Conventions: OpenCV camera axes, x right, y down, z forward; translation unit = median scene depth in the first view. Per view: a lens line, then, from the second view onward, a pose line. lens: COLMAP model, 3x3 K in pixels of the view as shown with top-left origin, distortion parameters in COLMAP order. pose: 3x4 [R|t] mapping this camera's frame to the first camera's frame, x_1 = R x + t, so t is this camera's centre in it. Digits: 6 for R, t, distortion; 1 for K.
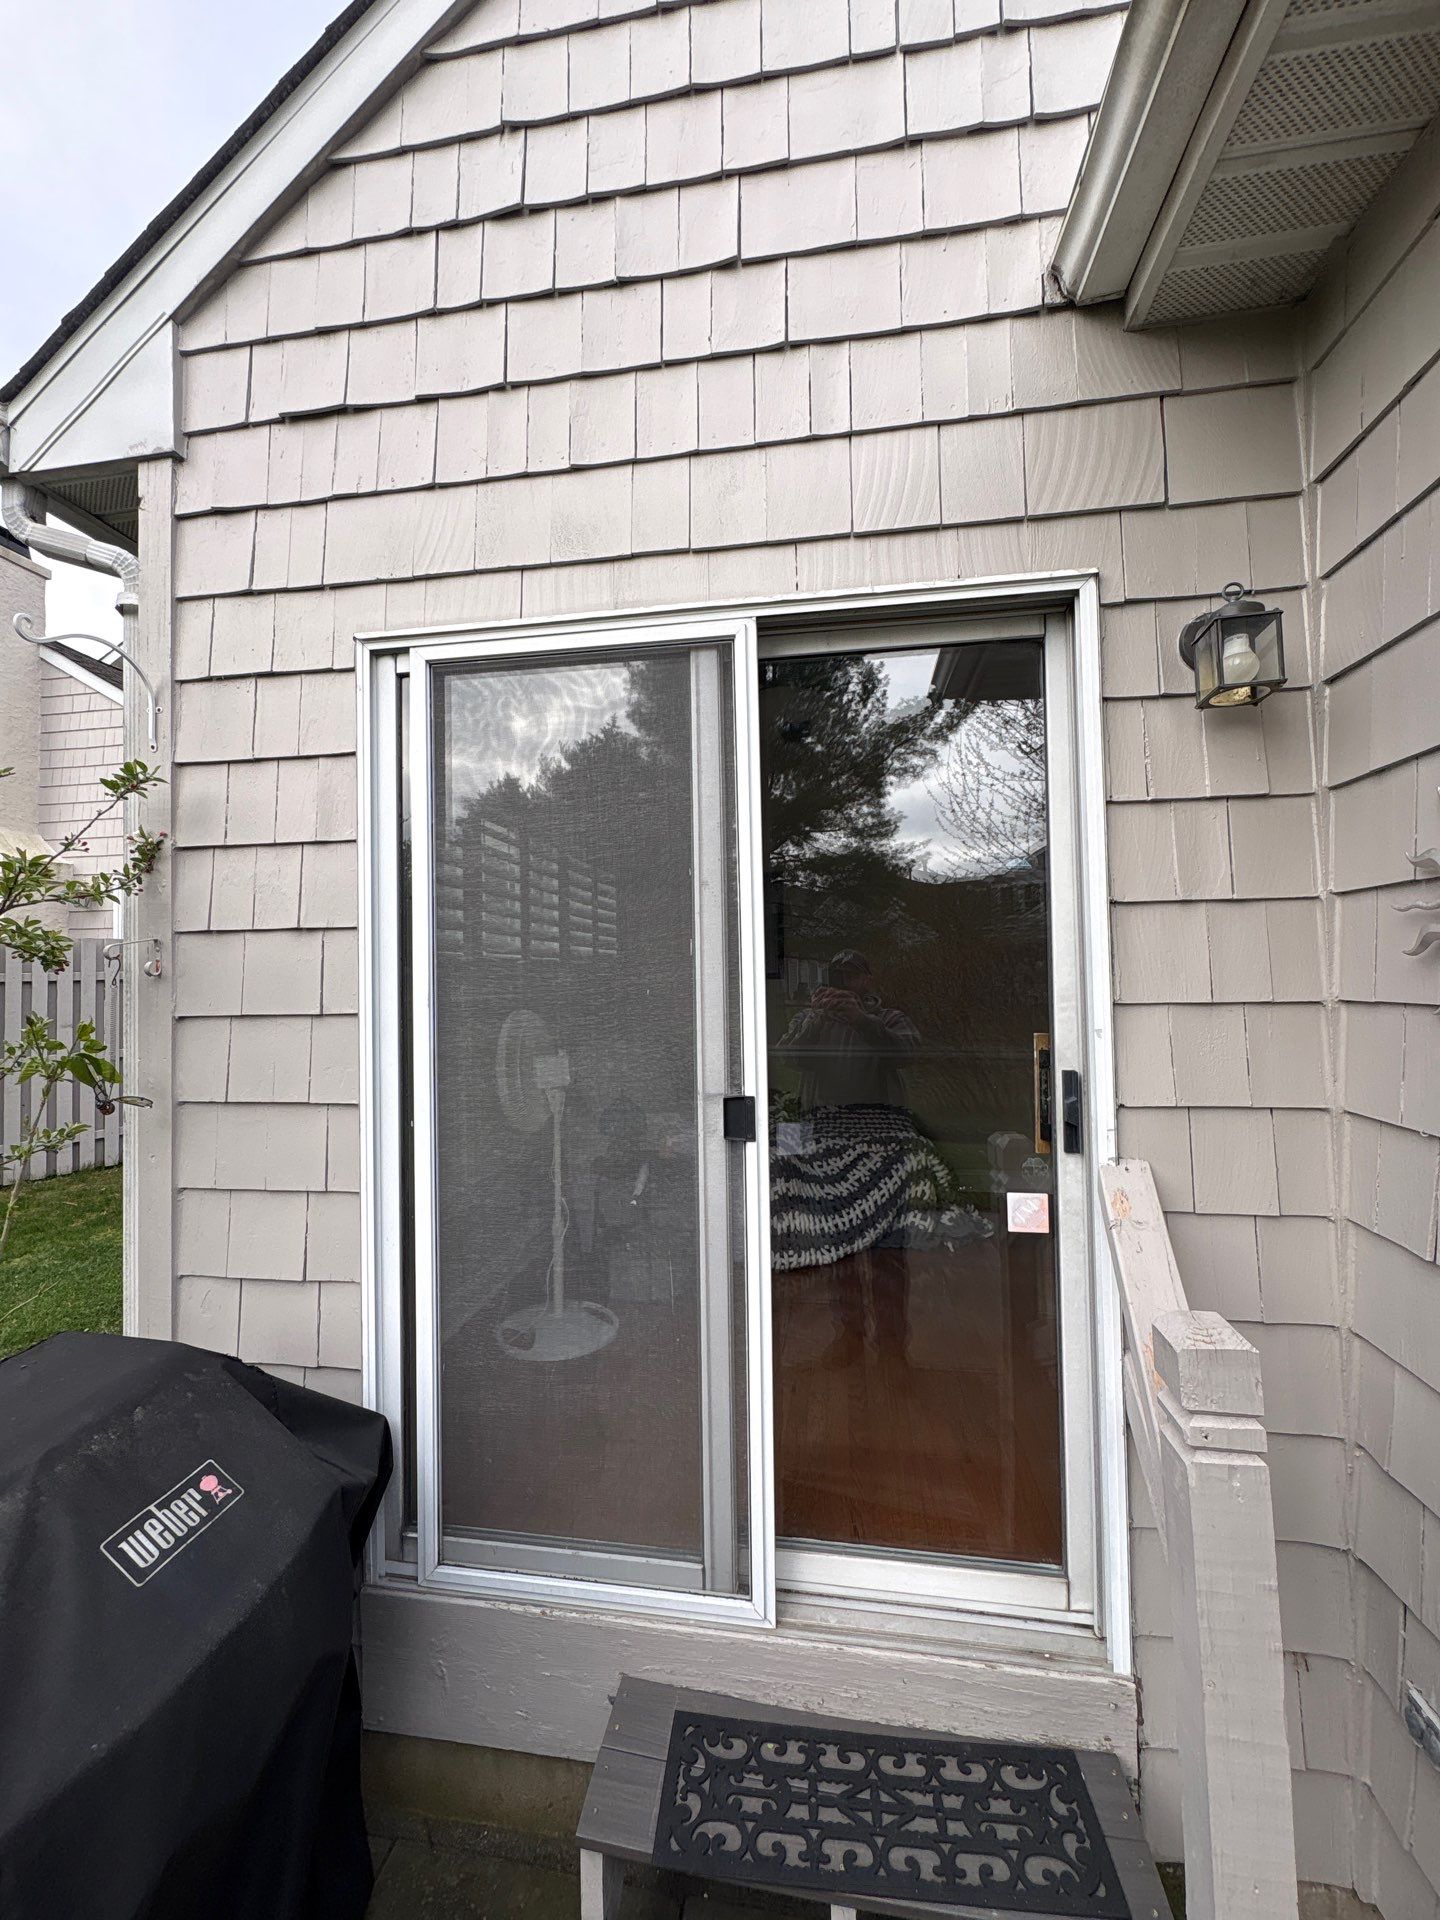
lens RADIAL K [[744.2, 0, 716.3], [0, 744.2, 953.4], [0, 0, 1]] dist [-0.006433, 0.000615]
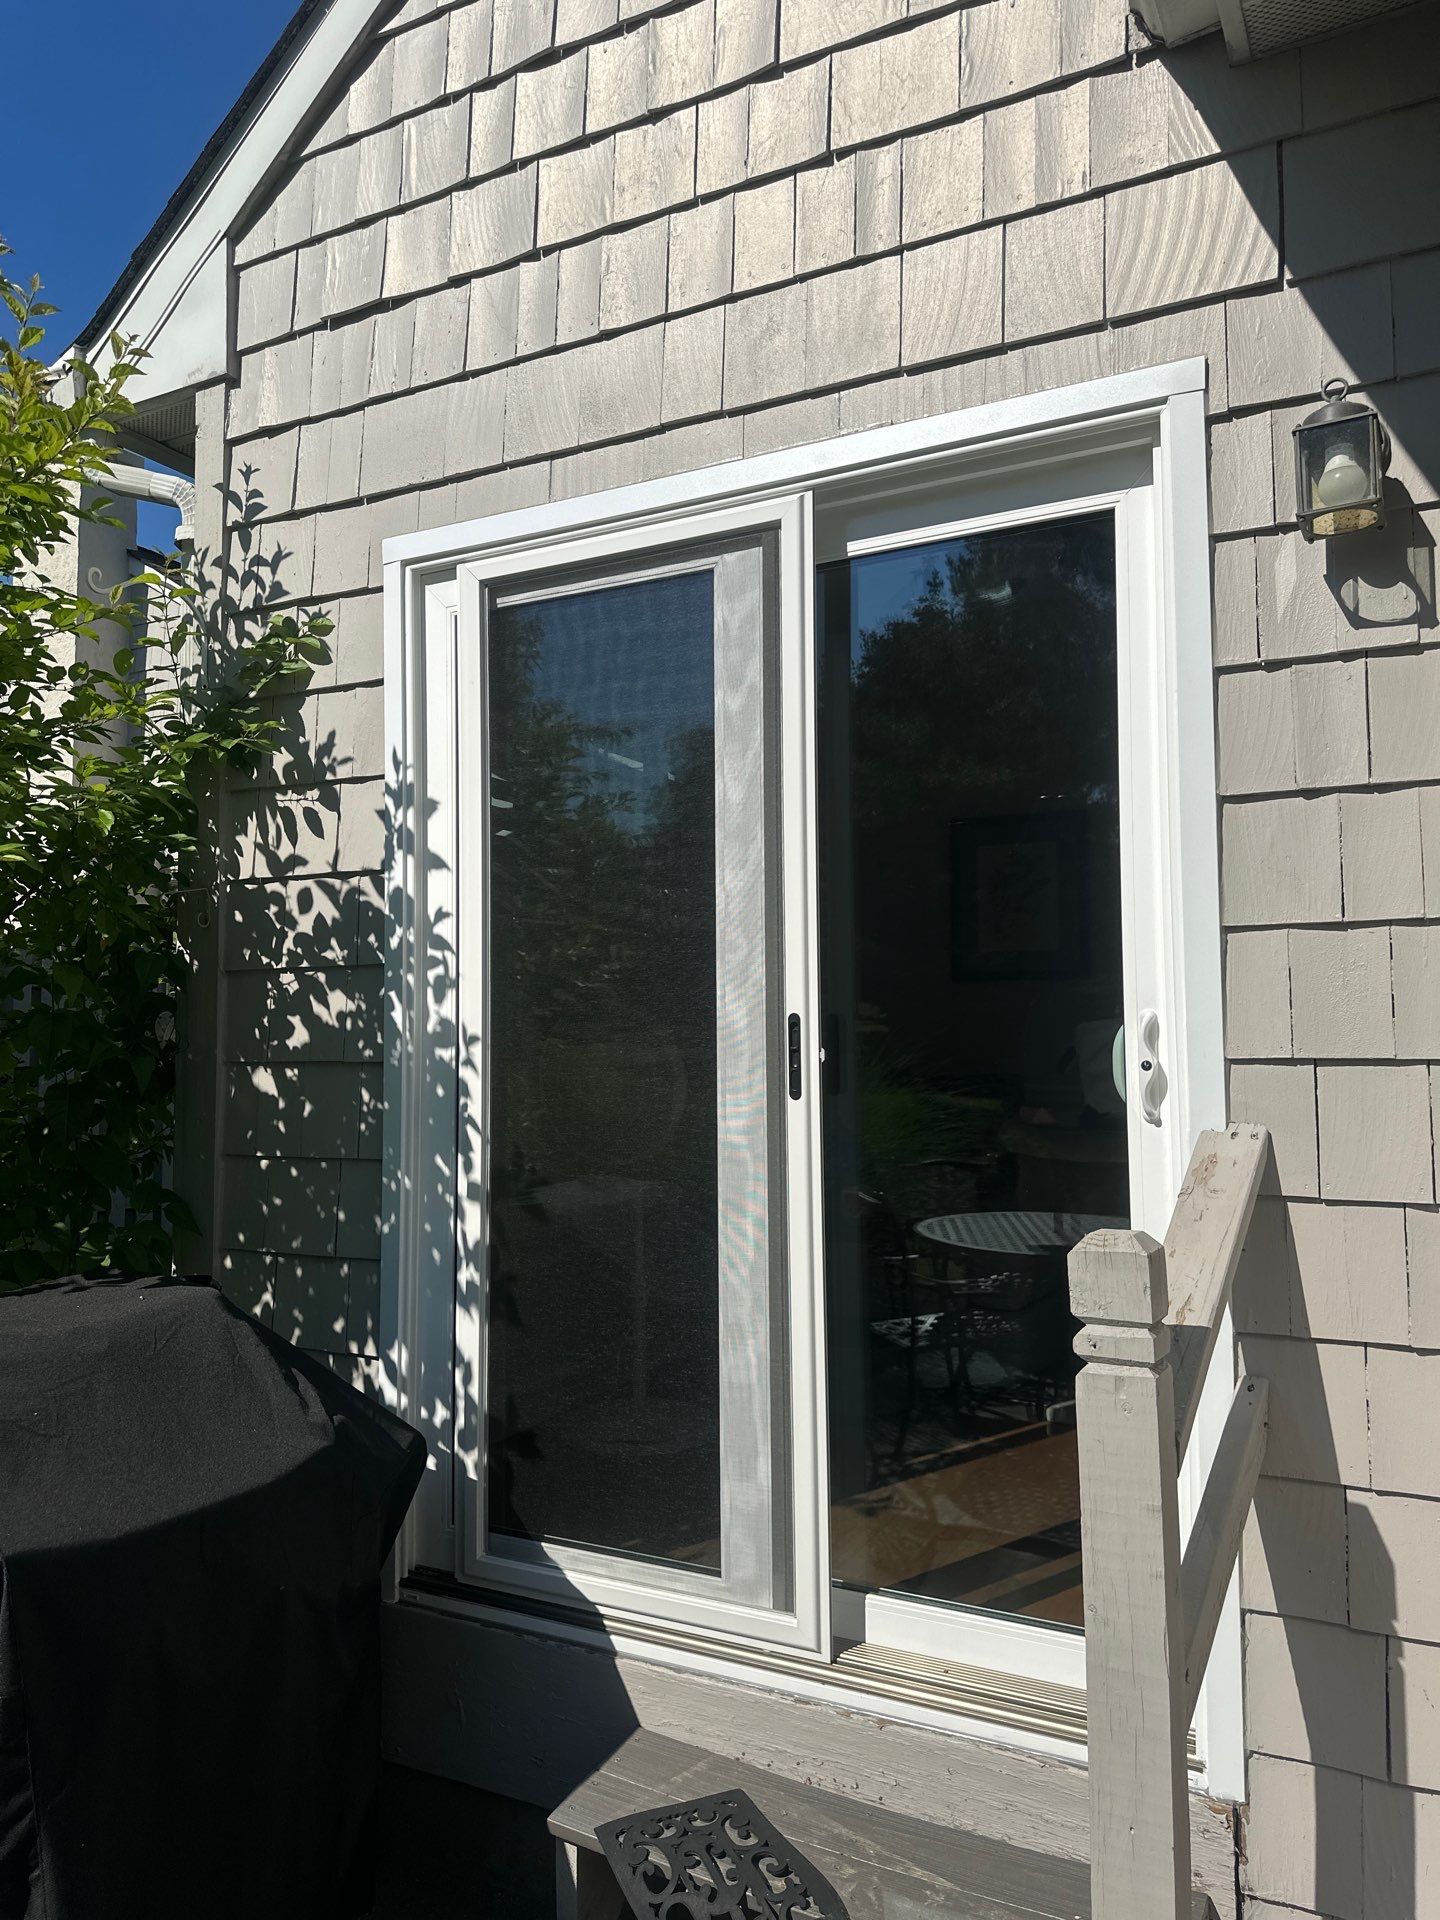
lens RADIAL K [[1180.9, 0, 722.9], [0, 1180.9, 949.8], [0, 0, 1]] dist [-0.006382, -0.008850]
pose [[0.959095, -0.007496, -0.282985, 0.369928], [0.003902, 0.999904, -0.013260, 0.102116], [0.283058, 0.011614, 0.959033, -0.318322]]
